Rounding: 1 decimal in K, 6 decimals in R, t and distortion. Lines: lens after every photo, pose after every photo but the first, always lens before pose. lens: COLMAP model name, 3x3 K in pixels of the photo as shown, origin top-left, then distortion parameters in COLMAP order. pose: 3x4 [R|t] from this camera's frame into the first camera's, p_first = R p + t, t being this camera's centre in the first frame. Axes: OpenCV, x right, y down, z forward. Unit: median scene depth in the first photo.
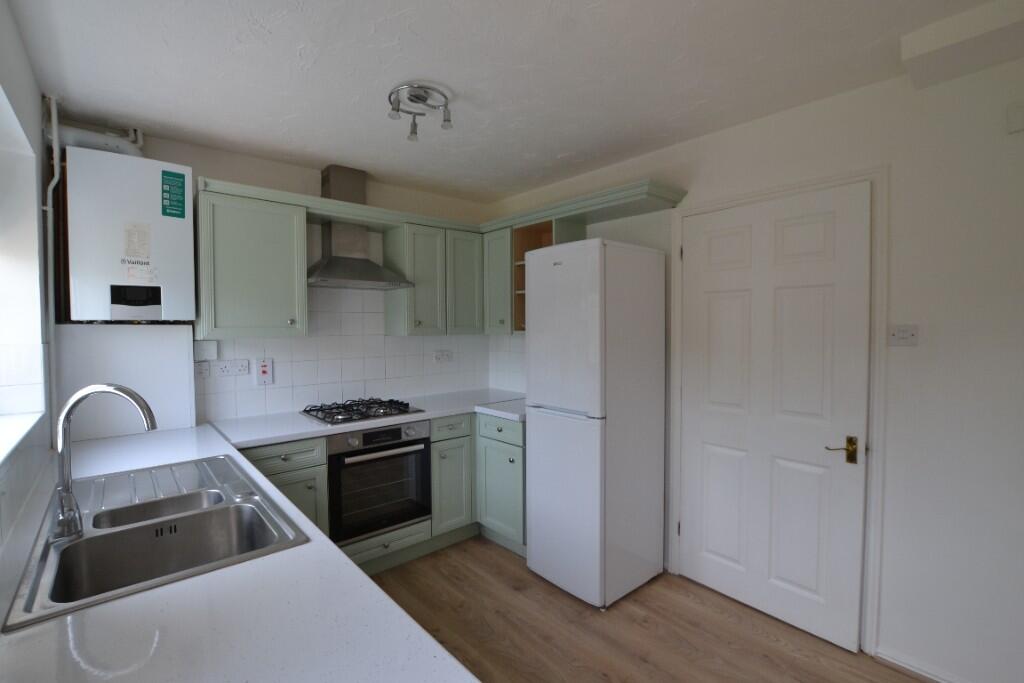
lens RADIAL K [[462.2, 0, 520.2], [0, 462.2, 339.8], [0, 0, 1]] dist [-0.030856, 0.000145]
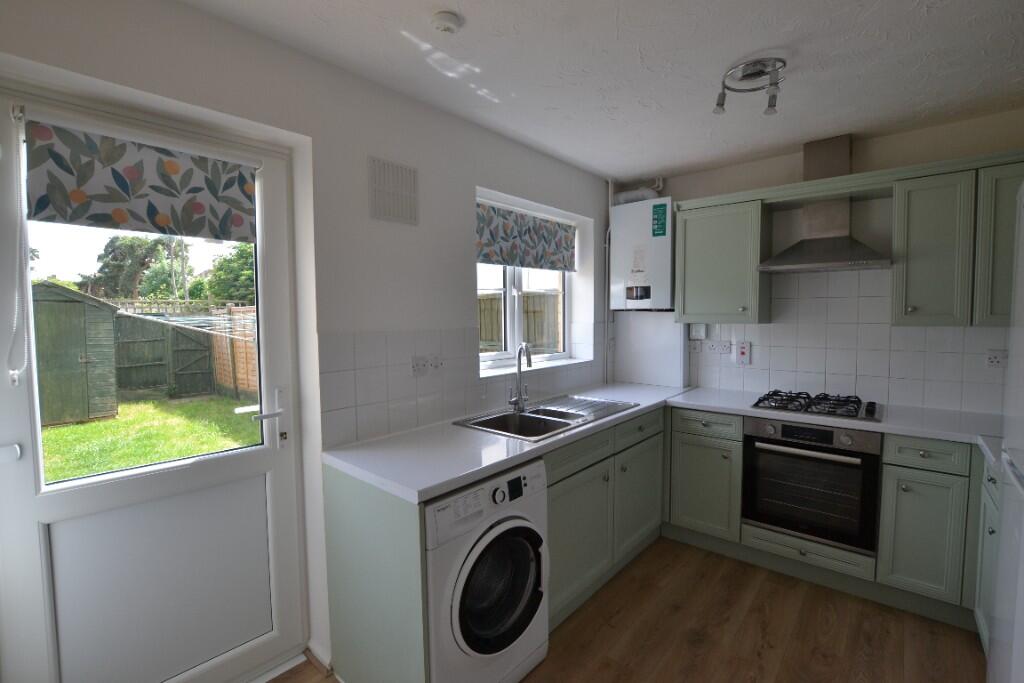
lens RADIAL K [[462.2, 0, 520.2], [0, 462.2, 339.8], [0, 0, 1]] dist [-0.030856, 0.000145]
pose [[0.122677, 0.059096, -0.990686, 0.543861], [-0.026515, 0.998064, 0.056252, -0.013185], [0.992092, 0.019367, 0.124007, 0.337817]]
